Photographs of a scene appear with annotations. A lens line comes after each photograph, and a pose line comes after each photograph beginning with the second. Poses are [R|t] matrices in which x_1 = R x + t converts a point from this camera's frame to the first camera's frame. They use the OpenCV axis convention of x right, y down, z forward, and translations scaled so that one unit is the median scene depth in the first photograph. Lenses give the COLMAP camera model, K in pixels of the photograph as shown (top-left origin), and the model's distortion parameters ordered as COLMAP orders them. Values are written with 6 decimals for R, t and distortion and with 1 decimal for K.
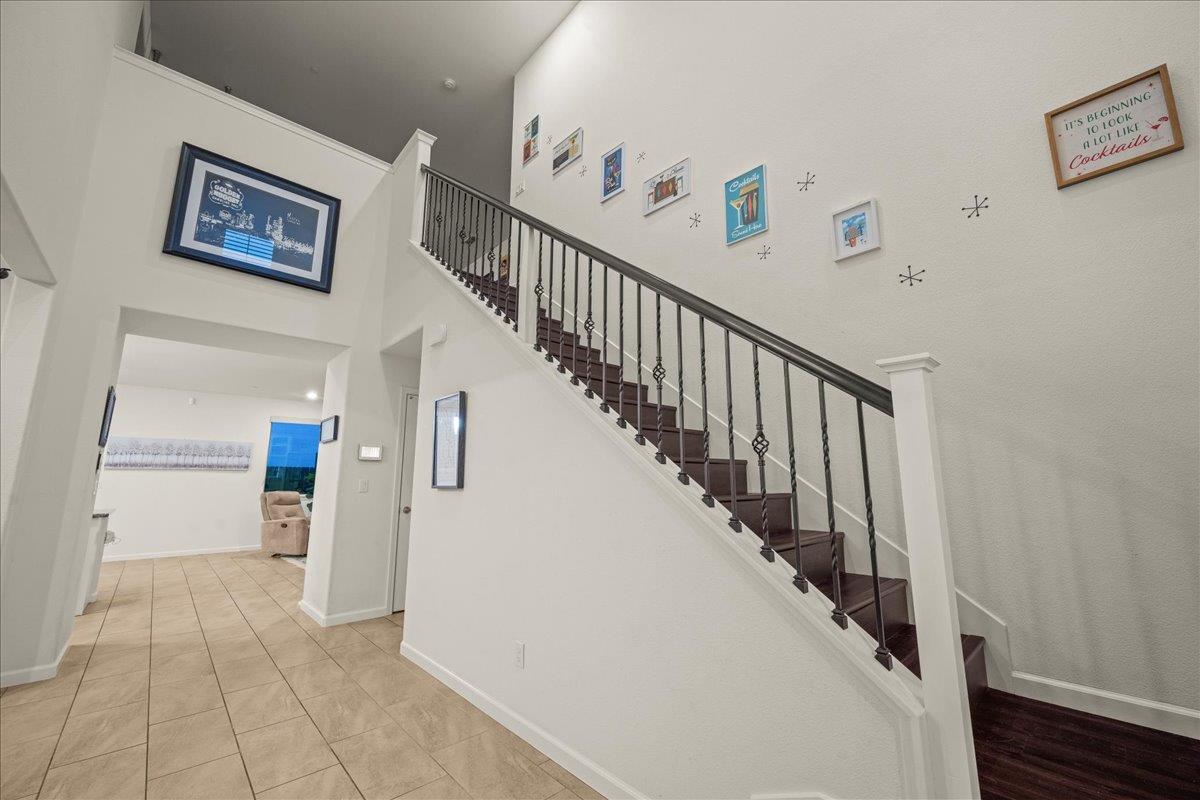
lens RADIAL K [[478.4, 0, 600.0], [0, 478.4, 400.0], [0, 0, 1]] dist [-0.002073, 0.000001]
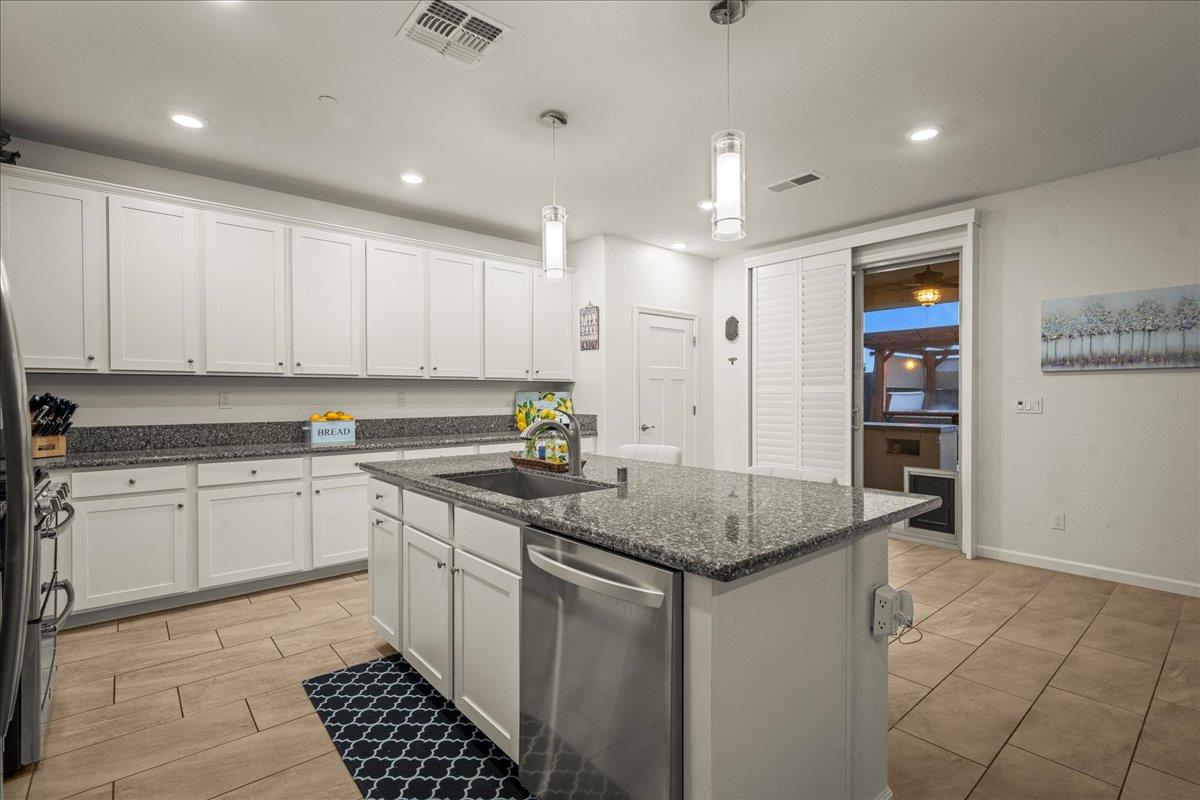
lens RADIAL K [[563.3, 0, 600.0], [0, 563.3, 400.0], [0, 0, 1]] dist [0.001954, 0.000085]
pose [[-0.033477, 0.007241, -0.999413, -0.457172], [0.173698, 0.984798, 0.001316, 0.091642], [0.984230, -0.173552, -0.034225, 0.566998]]
